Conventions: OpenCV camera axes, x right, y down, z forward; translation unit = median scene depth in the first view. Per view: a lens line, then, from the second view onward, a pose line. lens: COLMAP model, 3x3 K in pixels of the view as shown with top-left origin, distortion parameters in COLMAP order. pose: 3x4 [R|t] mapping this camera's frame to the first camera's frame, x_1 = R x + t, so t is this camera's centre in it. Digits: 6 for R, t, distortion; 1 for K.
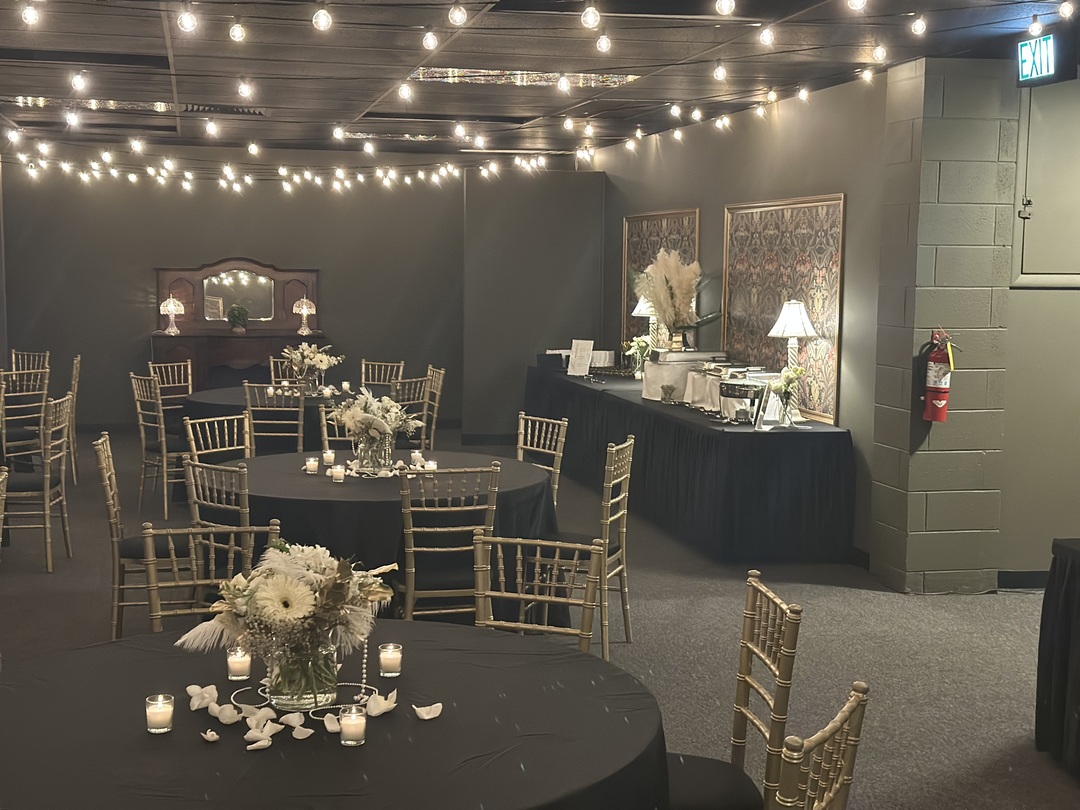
lens RADIAL K [[1506.1, 0, 541.4], [0, 1506.1, 413.5], [0, 0, 1]] dist [0.288016, 0.000000]
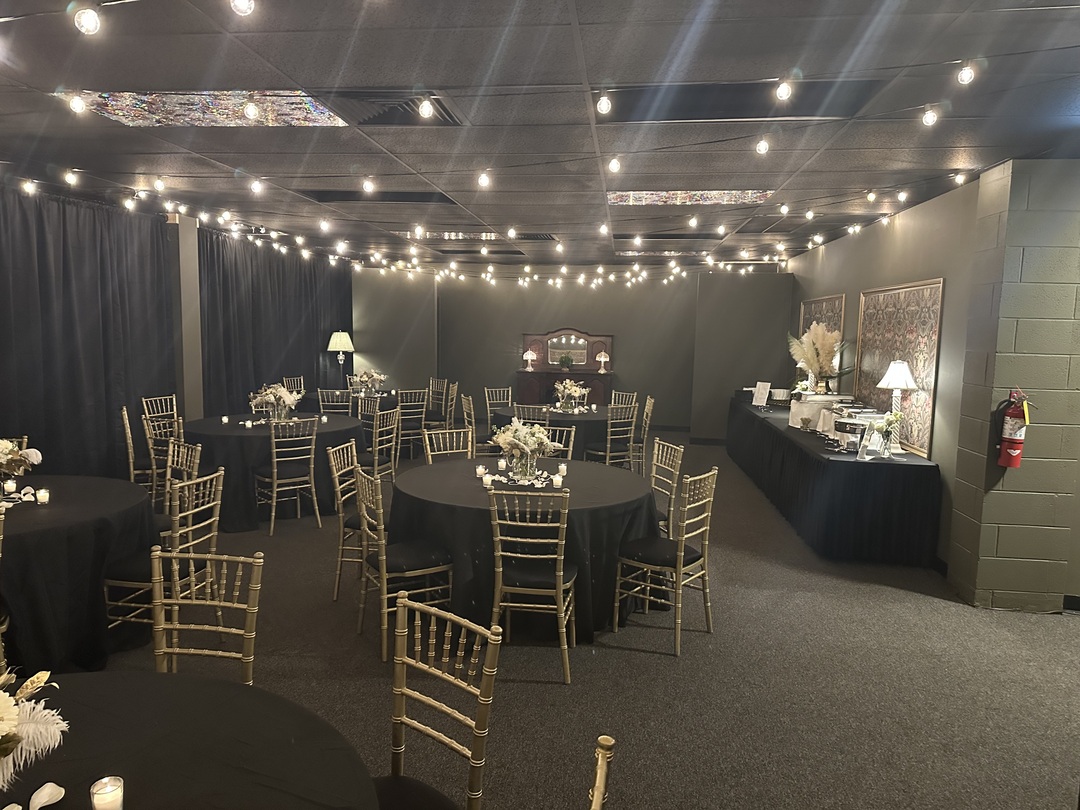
lens RADIAL K [[763.4, 0, 535.1], [0, 763.4, 413.3], [0, 0, 1]] dist [0.063453, -0.032724]
pose [[0.942246, 0.048934, -0.331326, 0.095145], [-0.047522, 0.998794, 0.012368, -0.022824], [0.331532, 0.004092, 0.943435, 0.274635]]
